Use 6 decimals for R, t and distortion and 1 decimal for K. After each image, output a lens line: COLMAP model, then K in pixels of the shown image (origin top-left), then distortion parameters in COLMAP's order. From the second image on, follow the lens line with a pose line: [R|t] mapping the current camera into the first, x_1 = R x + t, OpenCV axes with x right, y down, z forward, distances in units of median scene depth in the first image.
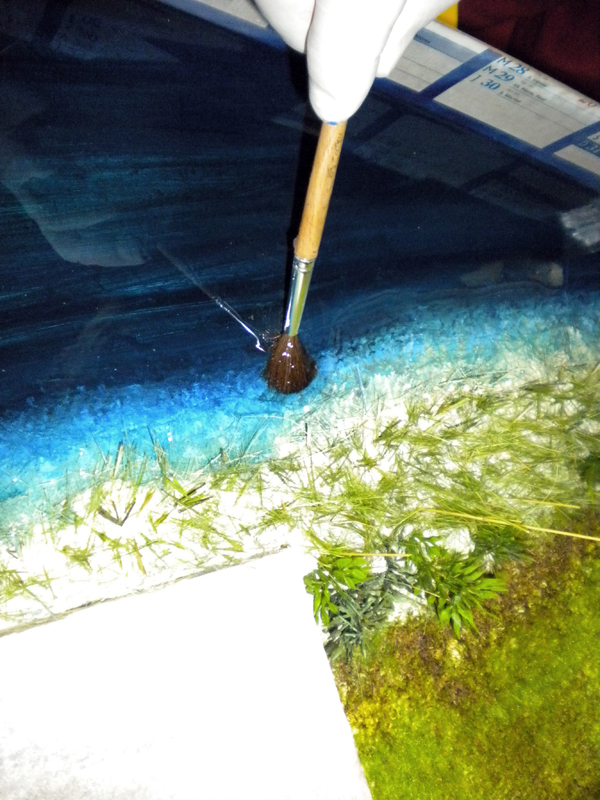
lens RADIAL K [[811.0, 0, 300.0], [0, 811.0, 400.0], [0, 0, 1]] dist [-0.048452, -0.204590]
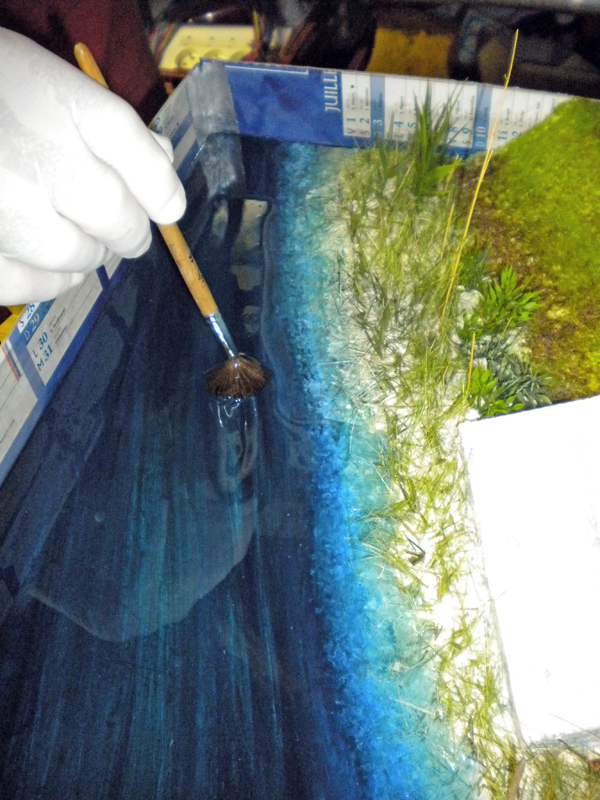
lens RADIAL K [[811.0, 0, 300.0], [0, 811.0, 400.0], [0, 0, 1]] dist [-0.048452, -0.204590]
pose [[0.130805, -0.986024, 0.103179, -0.114470], [0.991071, 0.127338, -0.039527, -0.014632], [0.025836, 0.107428, 0.993877, -0.222217]]
